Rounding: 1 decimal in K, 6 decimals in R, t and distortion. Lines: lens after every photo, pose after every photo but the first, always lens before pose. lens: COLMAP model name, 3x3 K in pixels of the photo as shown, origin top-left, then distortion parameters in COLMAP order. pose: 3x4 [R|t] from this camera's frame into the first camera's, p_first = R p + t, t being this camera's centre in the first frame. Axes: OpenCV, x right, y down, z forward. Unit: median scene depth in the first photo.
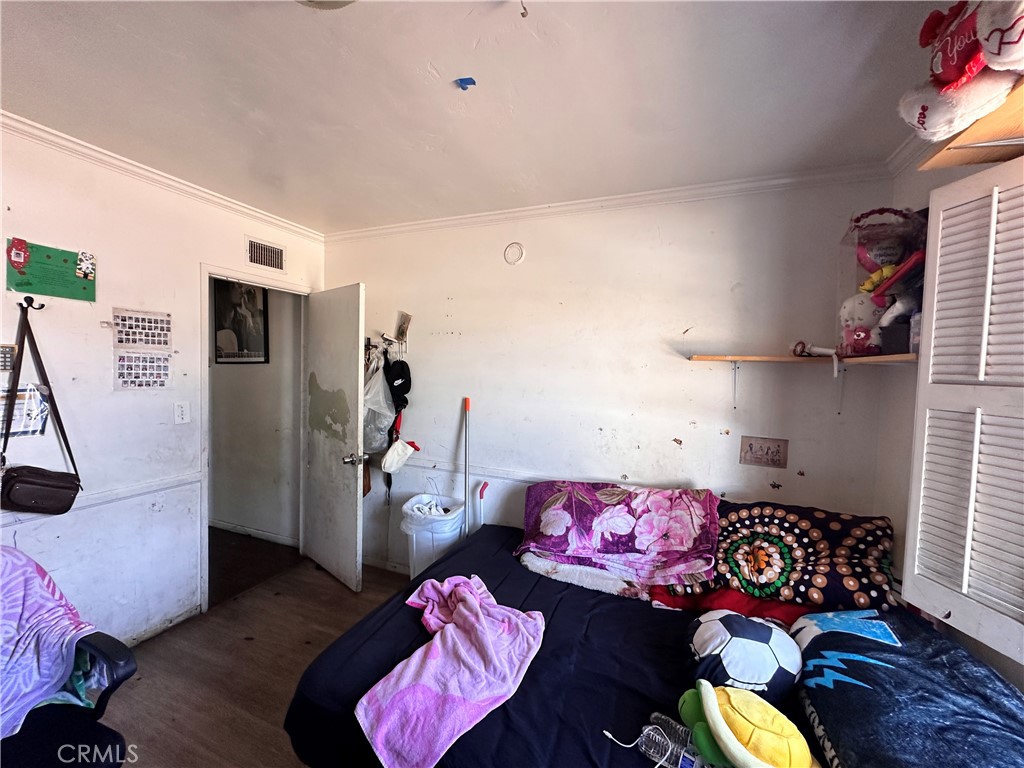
lens RADIAL K [[409.6, 0, 512.0], [0, 409.6, 384.0], [0, 0, 1]] dist [-0.004587, 0.001144]
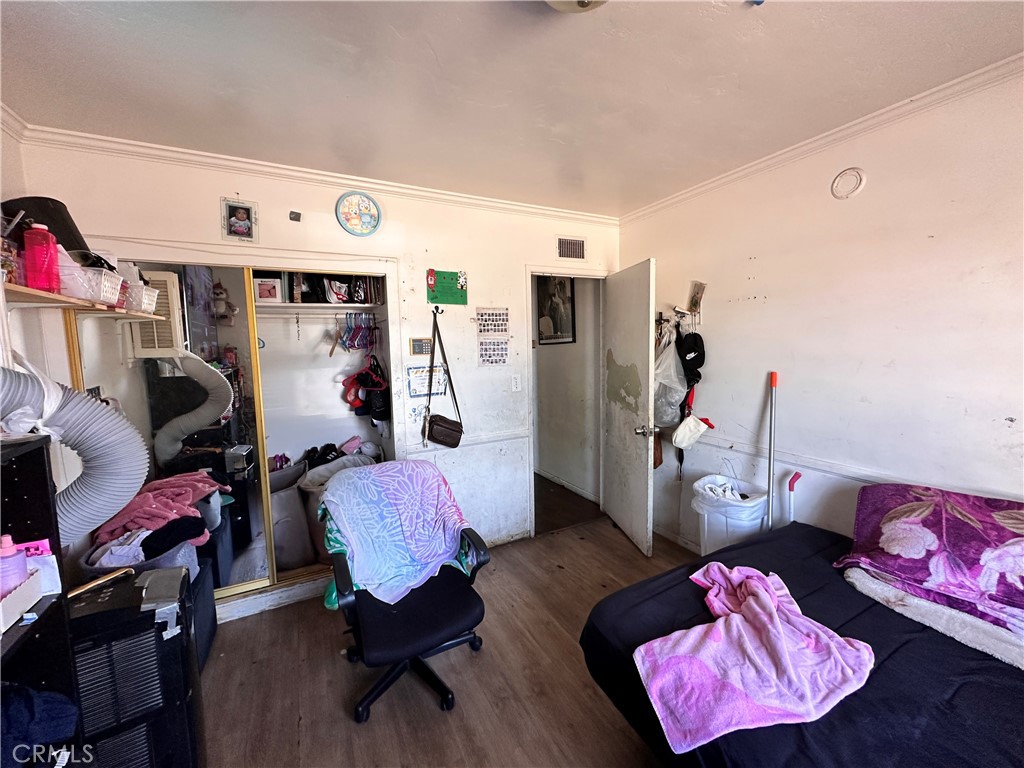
lens RADIAL K [[409.6, 0, 512.0], [0, 409.6, 384.0], [0, 0, 1]] dist [-0.004587, 0.001144]
pose [[0.760484, 0.018724, -0.649087, 0.038007], [0.018819, 0.998529, 0.050854, 0.006580], [0.649084, -0.050889, 0.759013, -0.005661]]
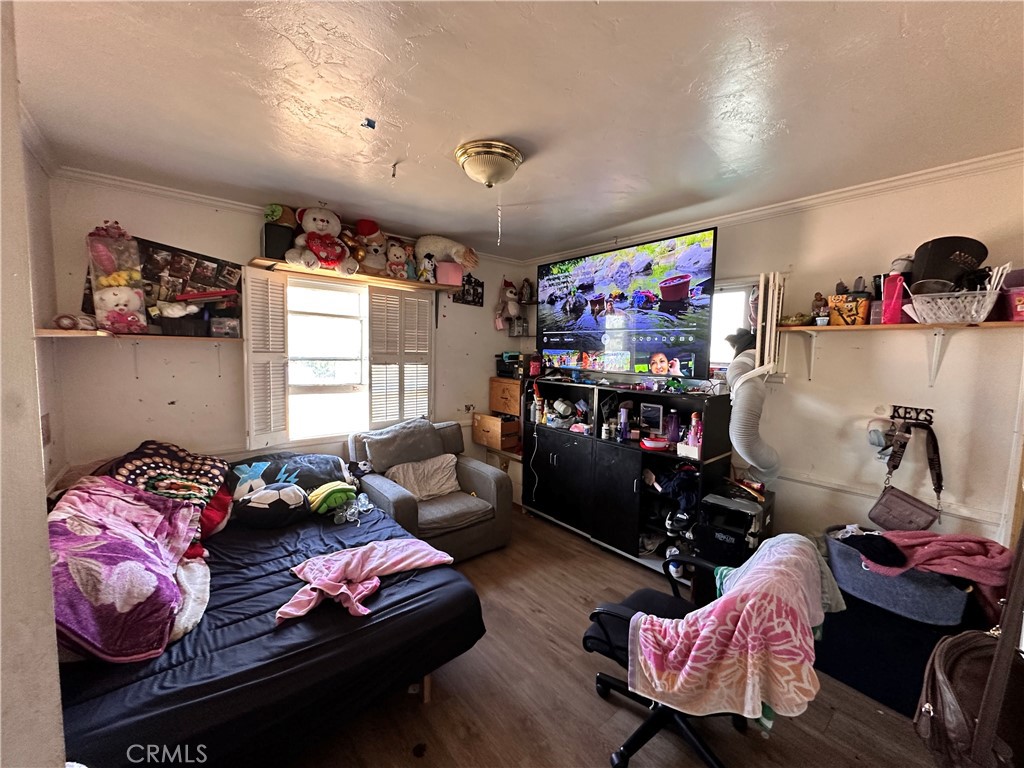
lens RADIAL K [[409.6, 0, 512.0], [0, 409.6, 384.0], [0, 0, 1]] dist [-0.004587, 0.001144]
pose [[-0.879163, -0.085275, 0.468829, -0.750511], [-0.028763, 0.991560, 0.126415, -0.086998], [-0.475652, 0.097655, -0.874196, 1.298893]]
